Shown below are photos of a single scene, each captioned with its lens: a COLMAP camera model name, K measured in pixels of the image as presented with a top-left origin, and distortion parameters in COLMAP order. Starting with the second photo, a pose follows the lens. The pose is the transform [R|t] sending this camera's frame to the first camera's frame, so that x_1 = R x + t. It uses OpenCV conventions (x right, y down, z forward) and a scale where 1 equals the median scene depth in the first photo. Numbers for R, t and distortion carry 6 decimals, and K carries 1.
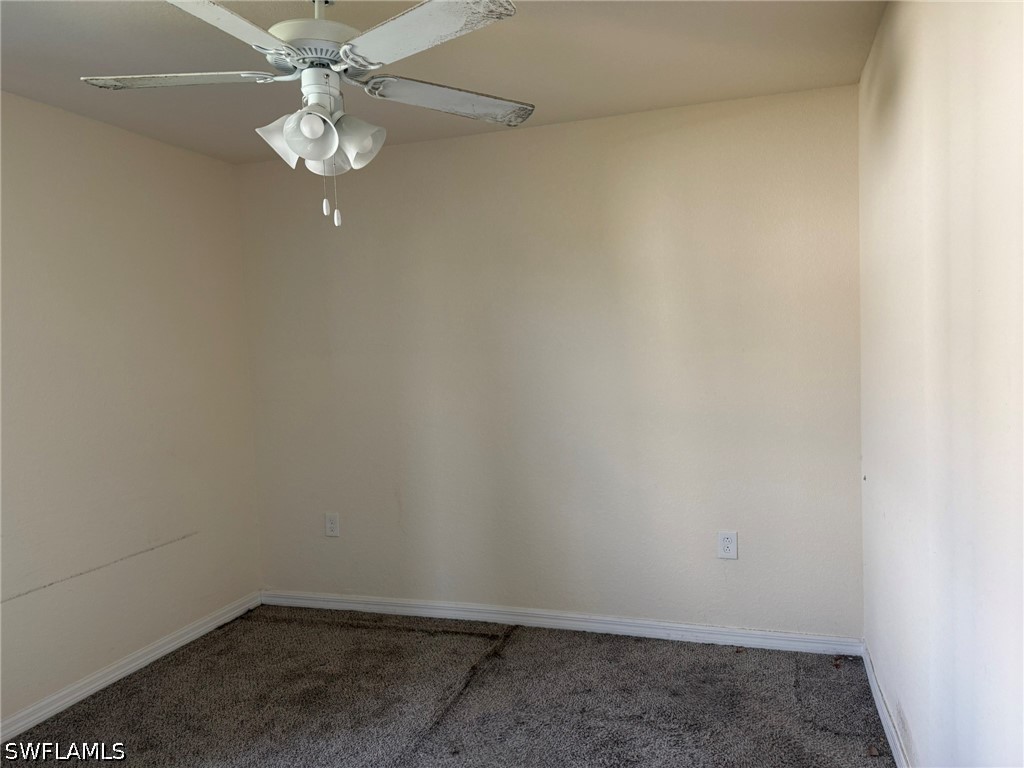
lens RADIAL K [[721.3, 0, 508.5], [0, 721.3, 378.6], [0, 0, 1]] dist [0.026754, -0.032156]
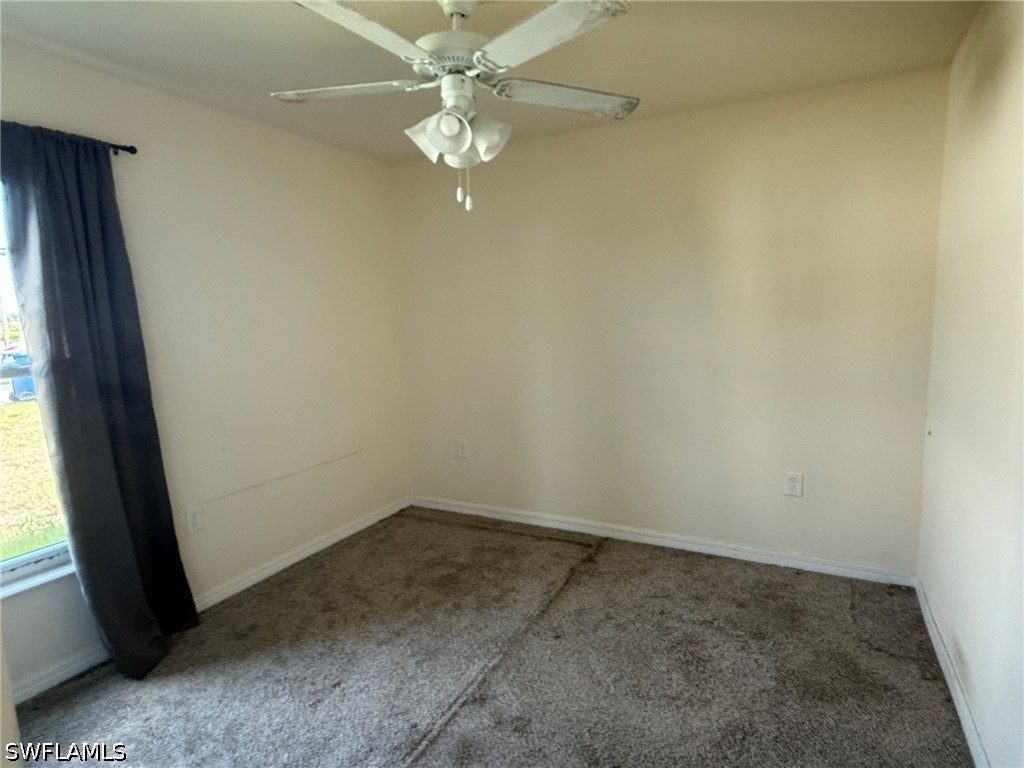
lens RADIAL K [[552.7, 0, 505.1], [0, 552.7, 376.7], [0, 0, 1]] dist [0.001207, -0.001406]
pose [[0.986224, 0.028631, -0.162917, -0.018166], [-0.015155, 0.996404, 0.083363, -0.011648], [0.164718, -0.079745, 0.983112, 0.074484]]
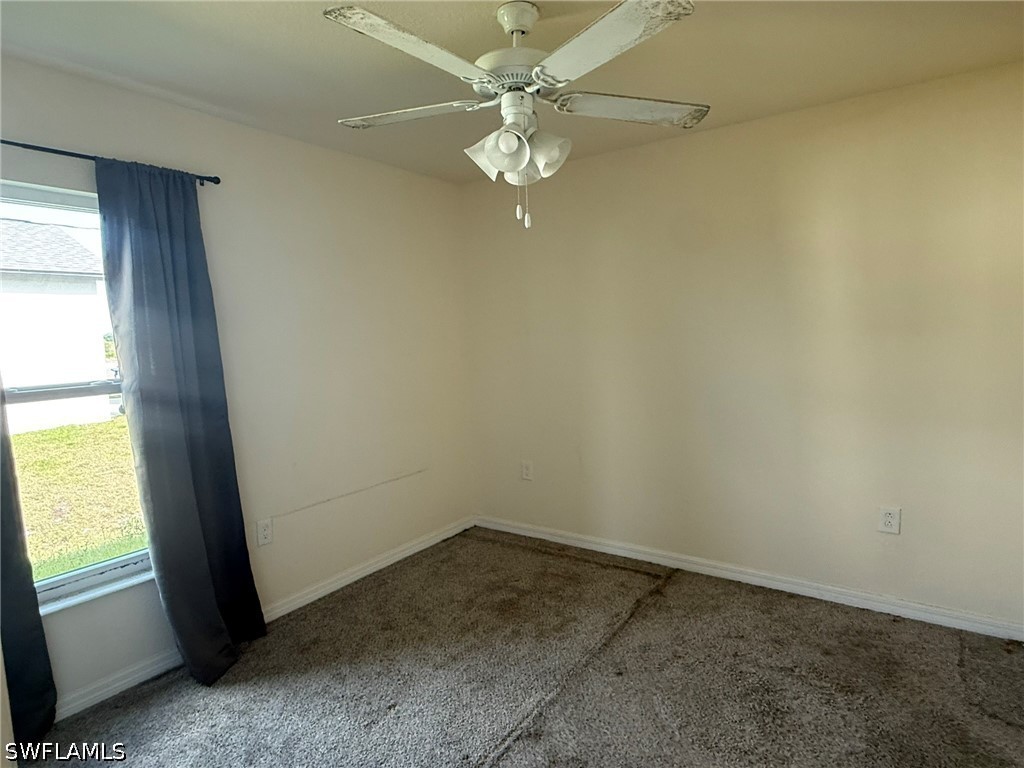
lens RADIAL K [[552.7, 0, 513.1], [0, 552.7, 381.1], [0, 0, 1]] dist [0.001207, -0.001406]
pose [[0.957426, 0.032061, -0.286895, 0.004461], [-0.014899, 0.997977, 0.061806, -0.015248], [0.288296, -0.054901, 0.955966, 0.103677]]
